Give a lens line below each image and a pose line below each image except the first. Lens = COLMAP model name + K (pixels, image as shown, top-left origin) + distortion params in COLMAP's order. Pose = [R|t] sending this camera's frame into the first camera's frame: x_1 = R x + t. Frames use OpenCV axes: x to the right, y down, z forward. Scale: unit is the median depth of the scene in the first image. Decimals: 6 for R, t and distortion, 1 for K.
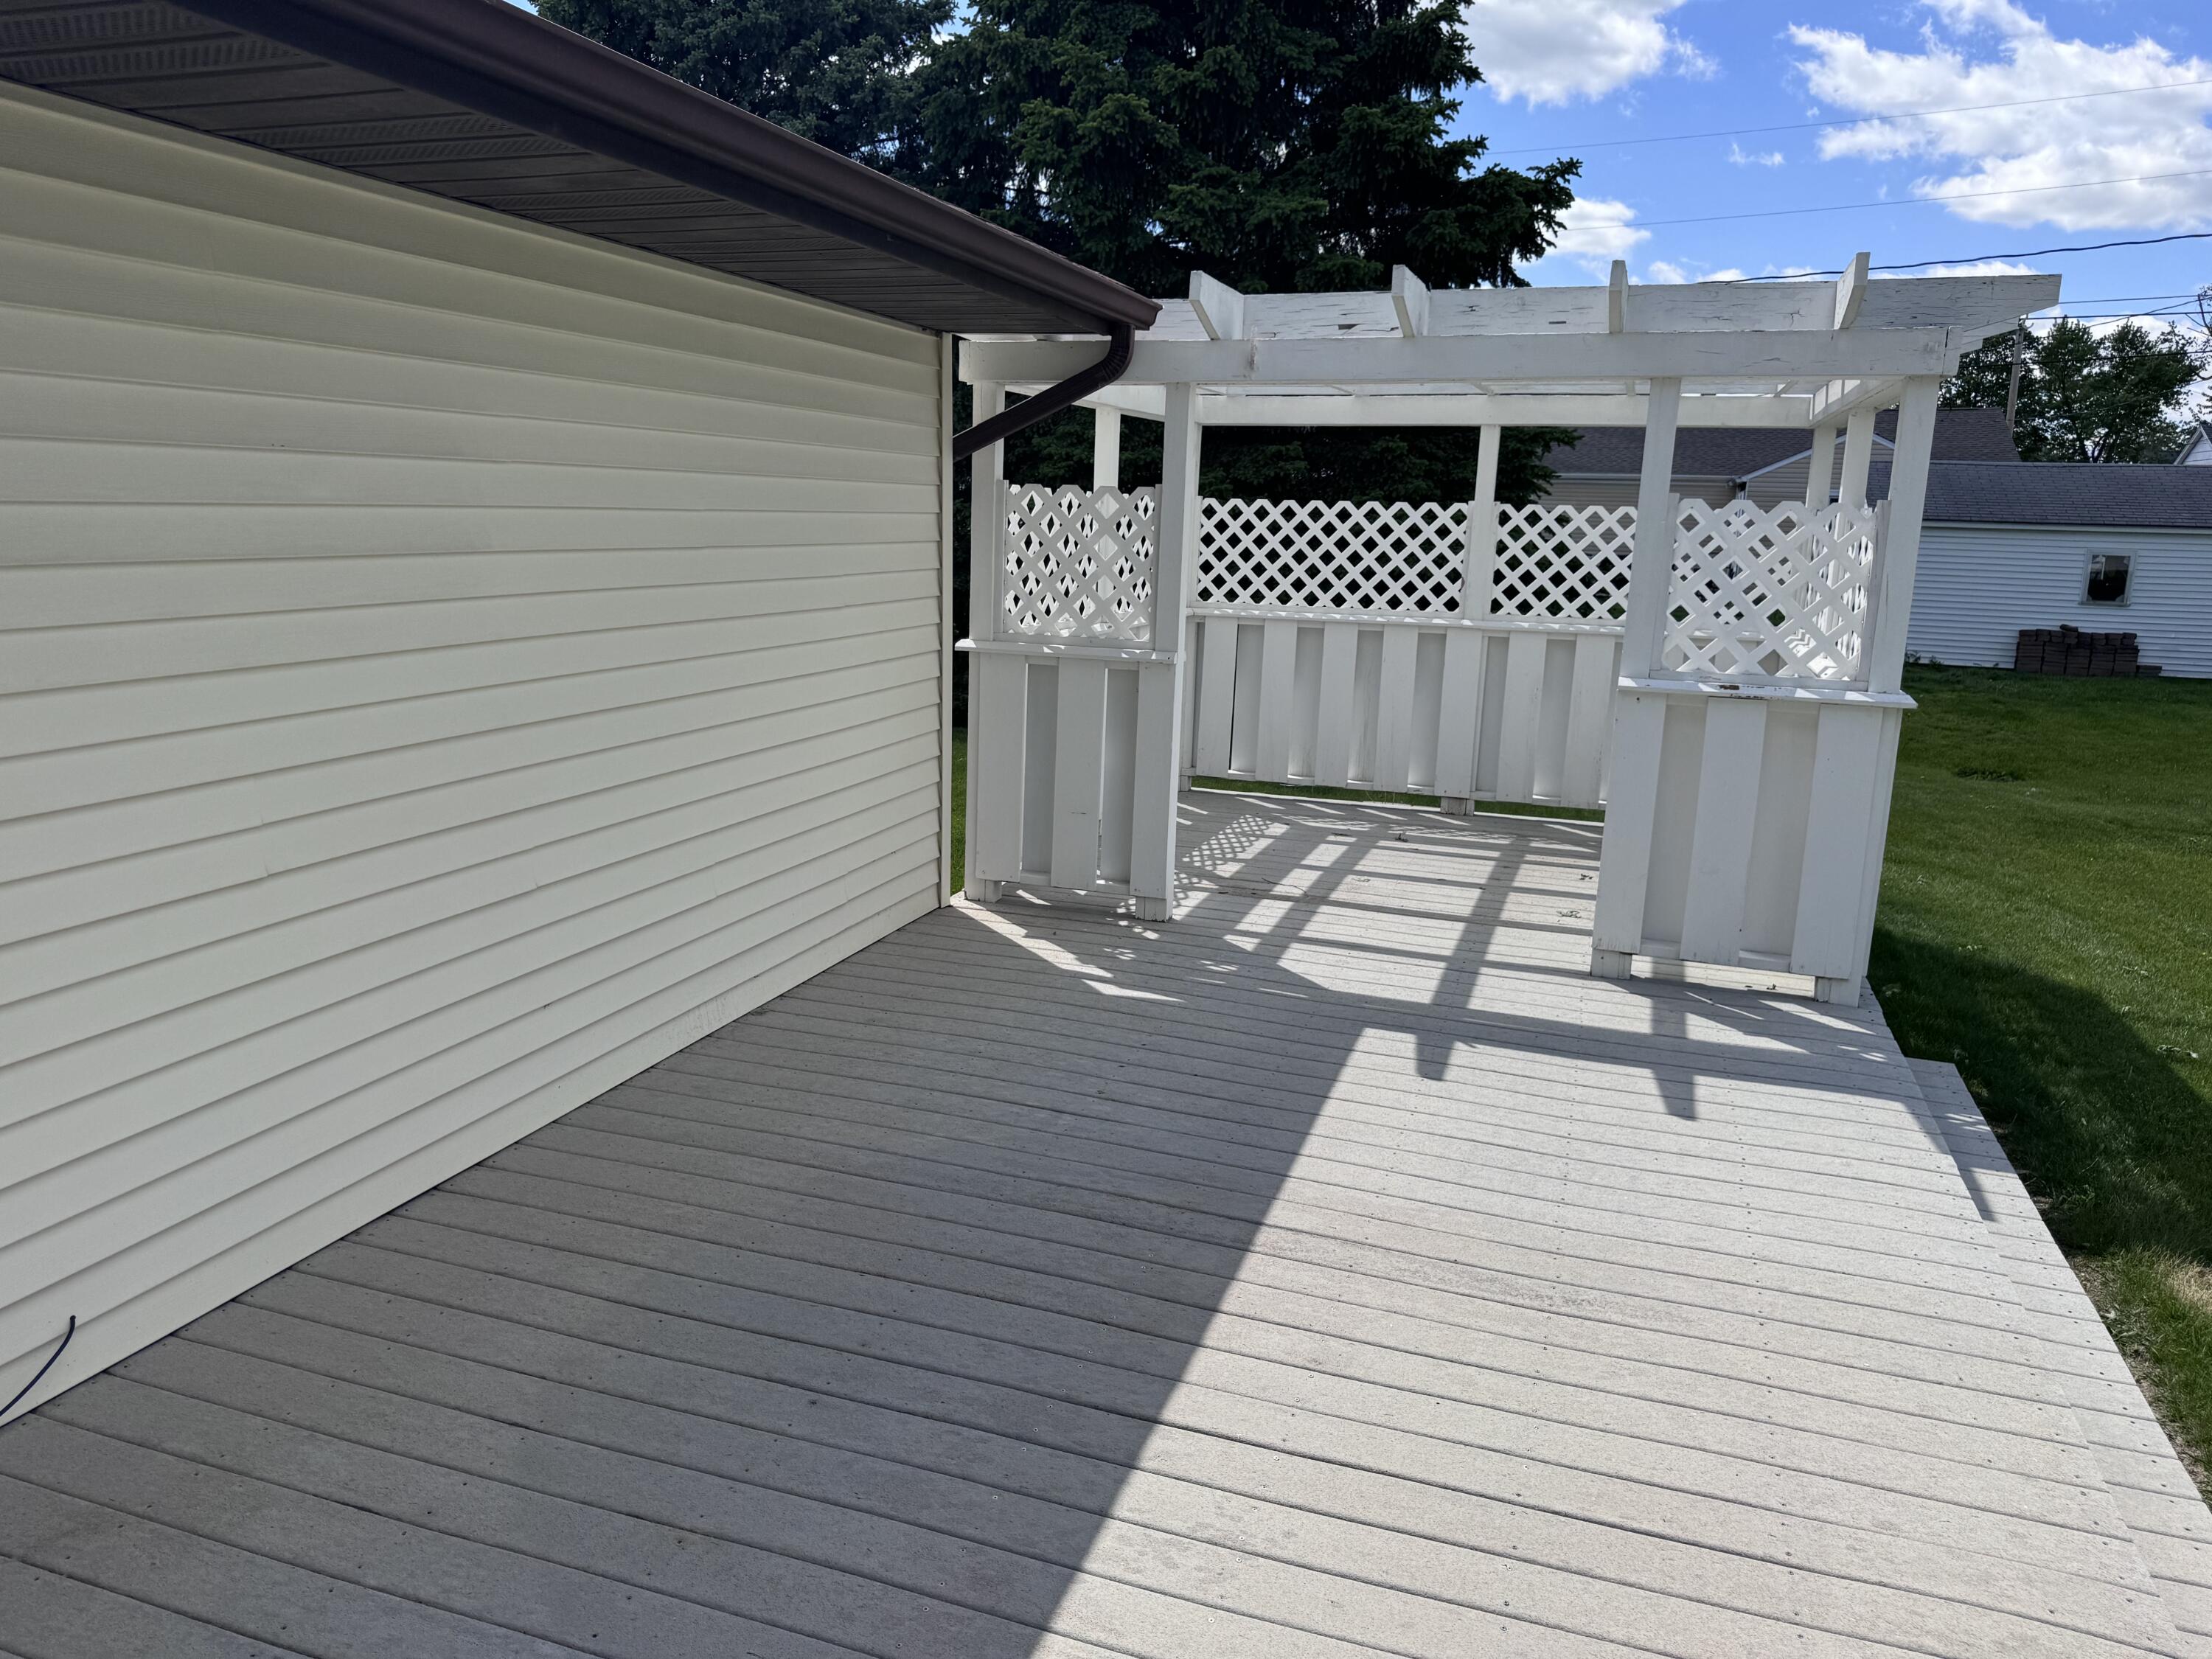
lens RADIAL K [[1557.1, 0, 1106.0], [0, 1557.1, 829.5], [0, 0, 1]] dist [0.095850, -0.104798]
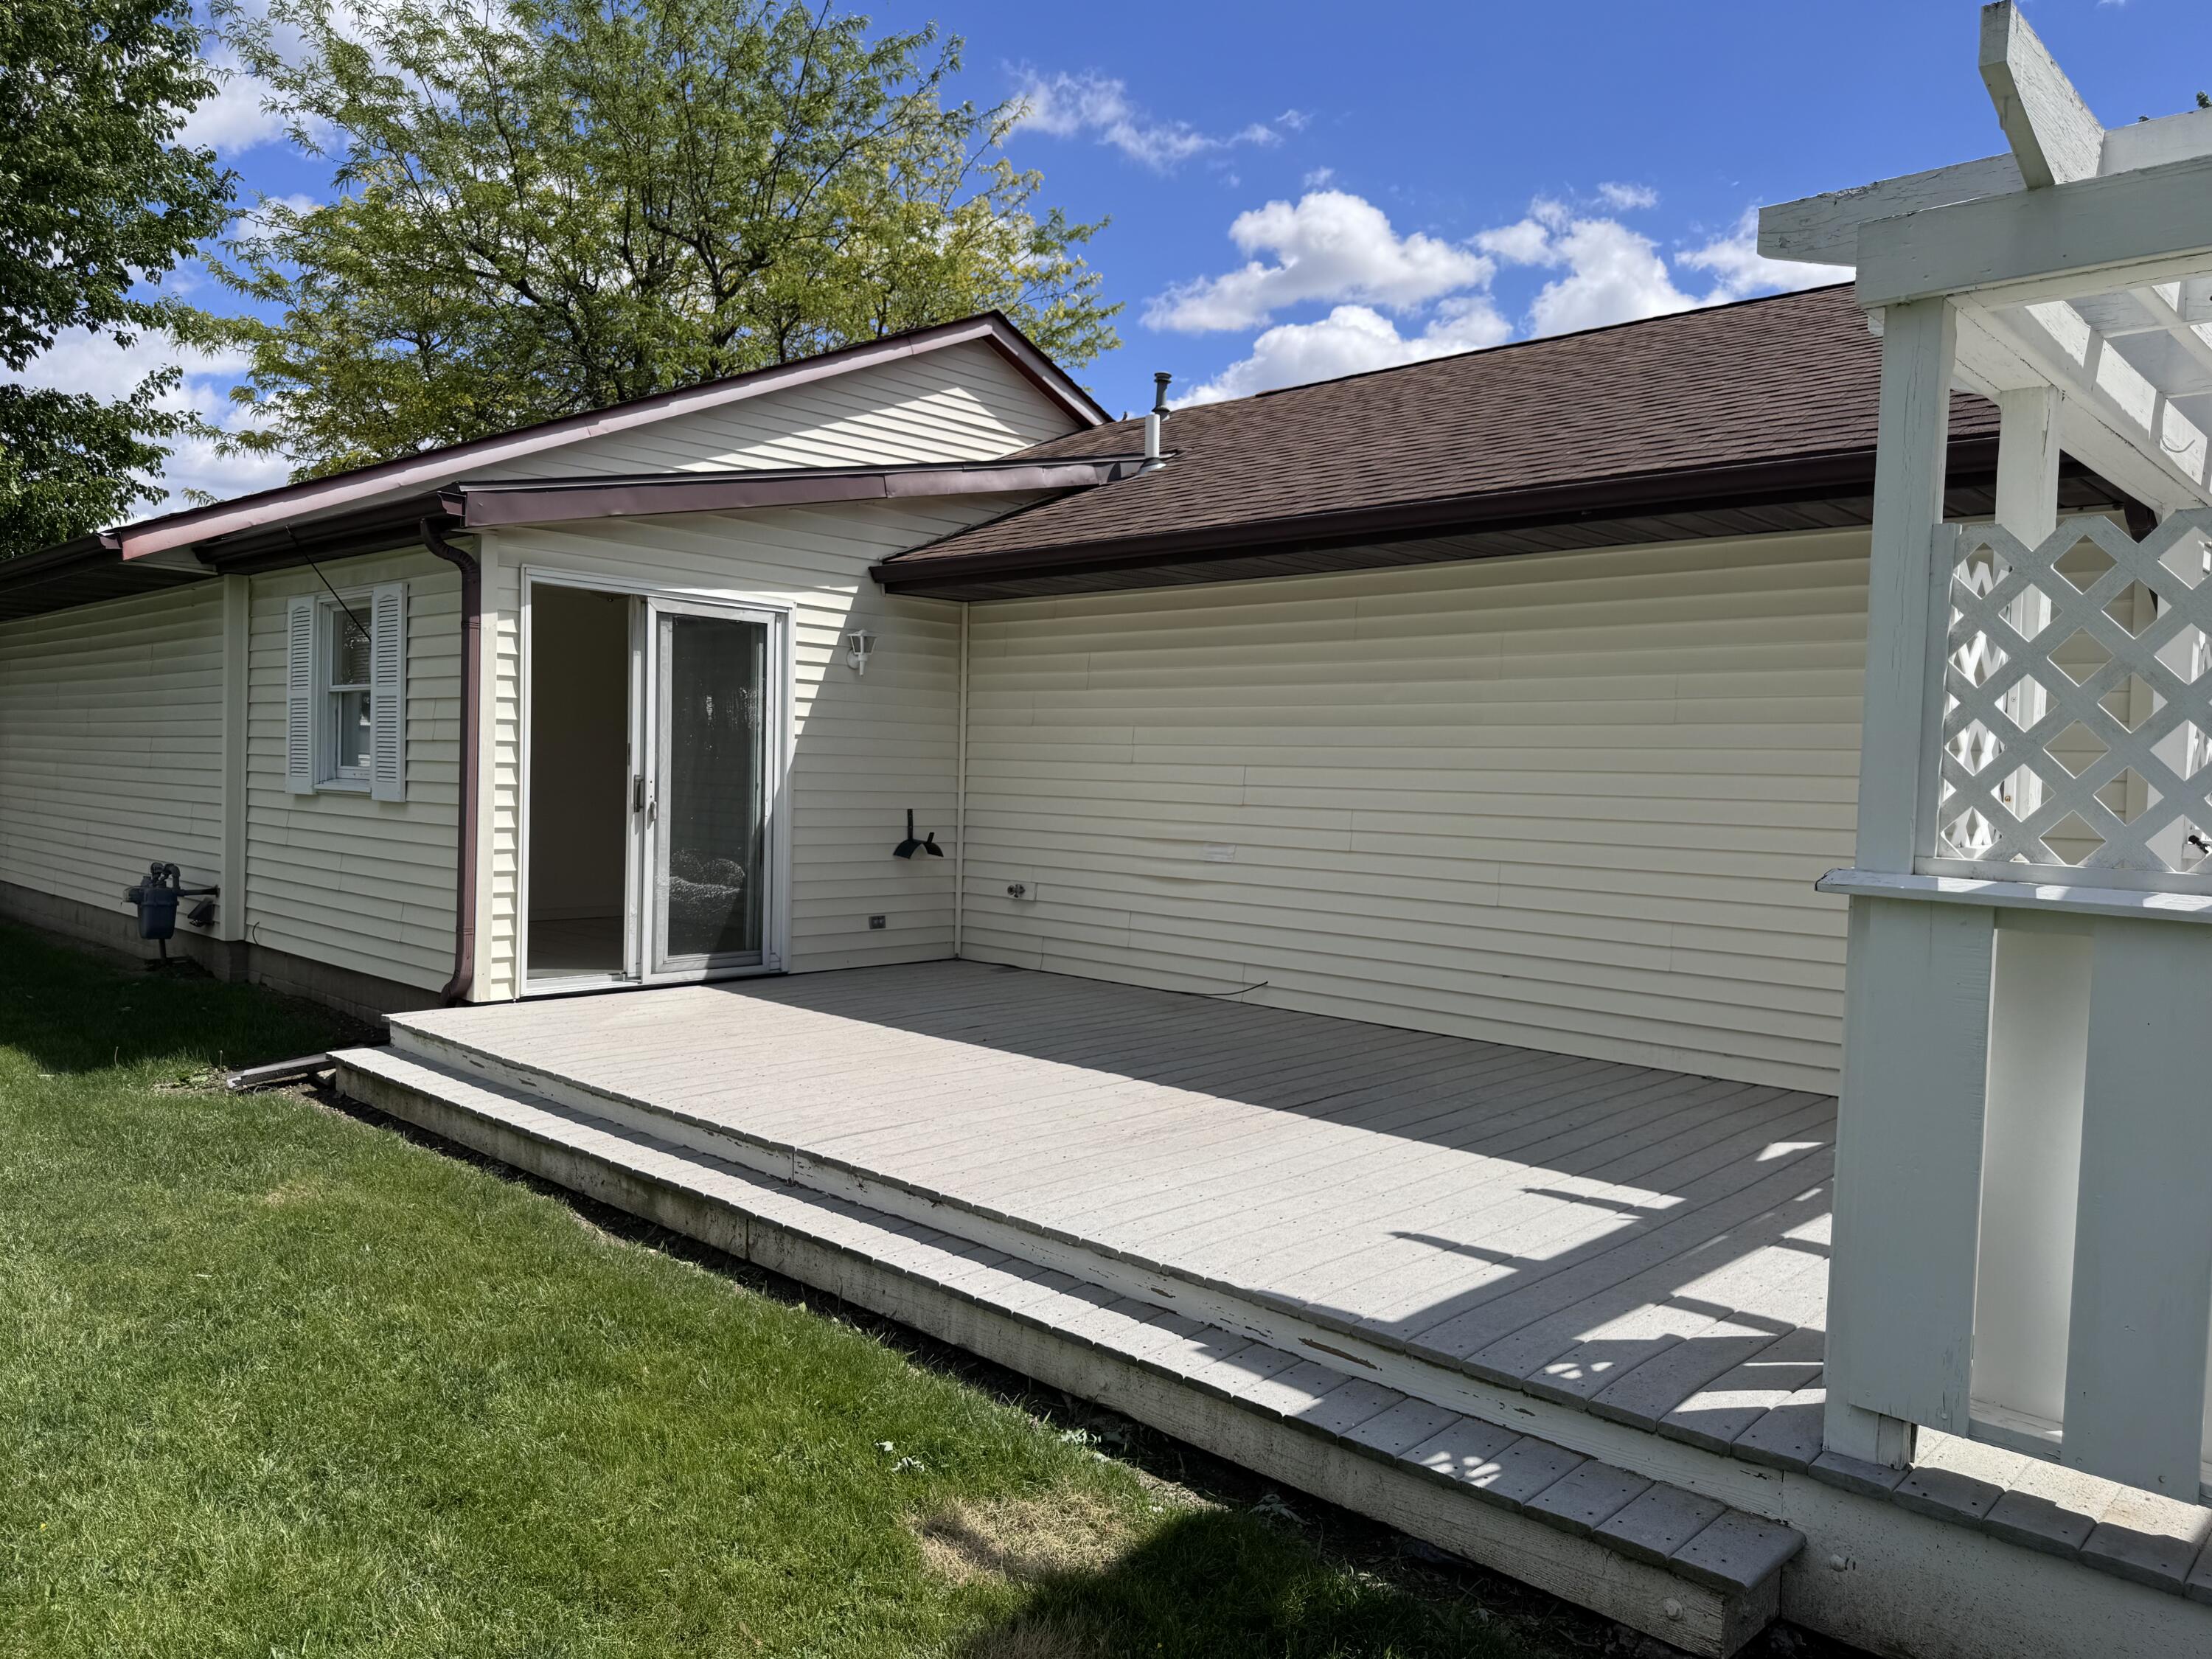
lens RADIAL K [[1557.1, 0, 1106.0], [0, 1557.1, 829.5], [0, 0, 1]] dist [0.095850, -0.104798]
pose [[-0.426751, -0.007918, -0.904335, 1.014575], [-0.224067, 0.969710, 0.097246, -0.084489], [0.876172, 0.244131, -0.415598, 0.914628]]
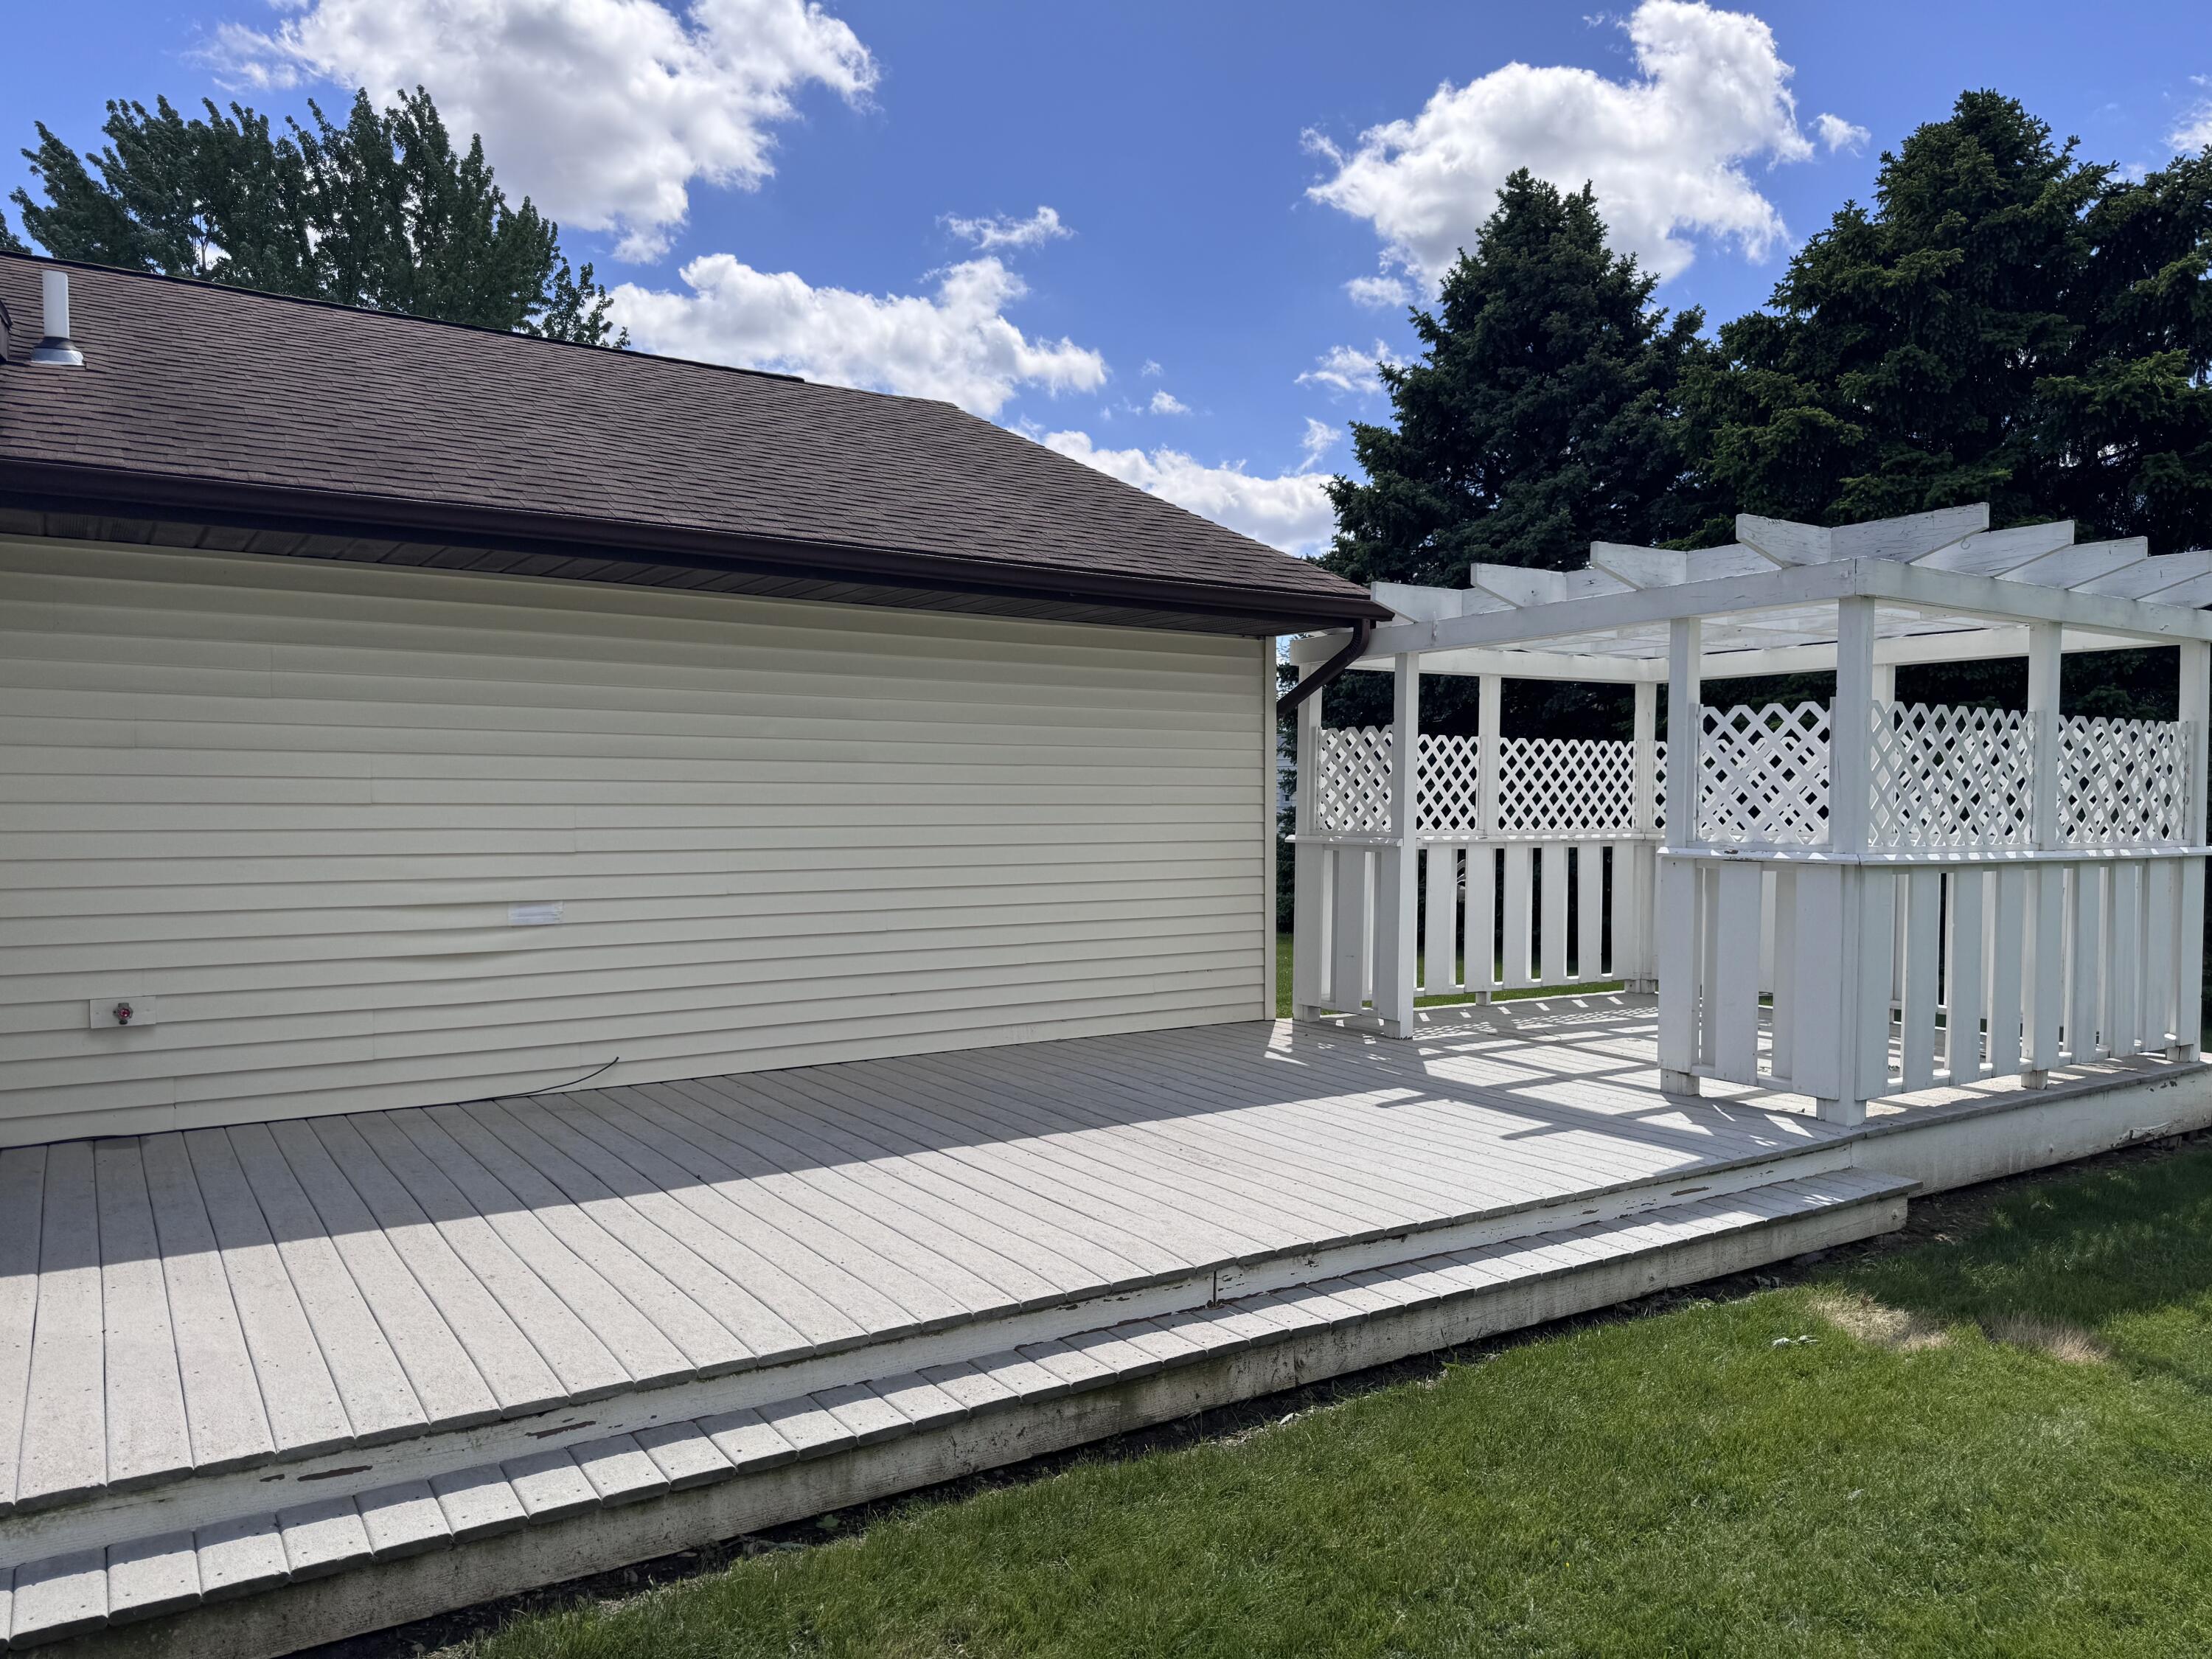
lens RADIAL K [[1557.1, 0, 1106.0], [0, 1557.1, 829.5], [0, 0, 1]] dist [0.095850, -0.104798]
pose [[0.785917, -0.016197, -0.618119, 0.728601], [-0.105657, 0.981437, -0.160057, 0.135044], [0.609237, 0.191101, 0.769617, -0.246050]]
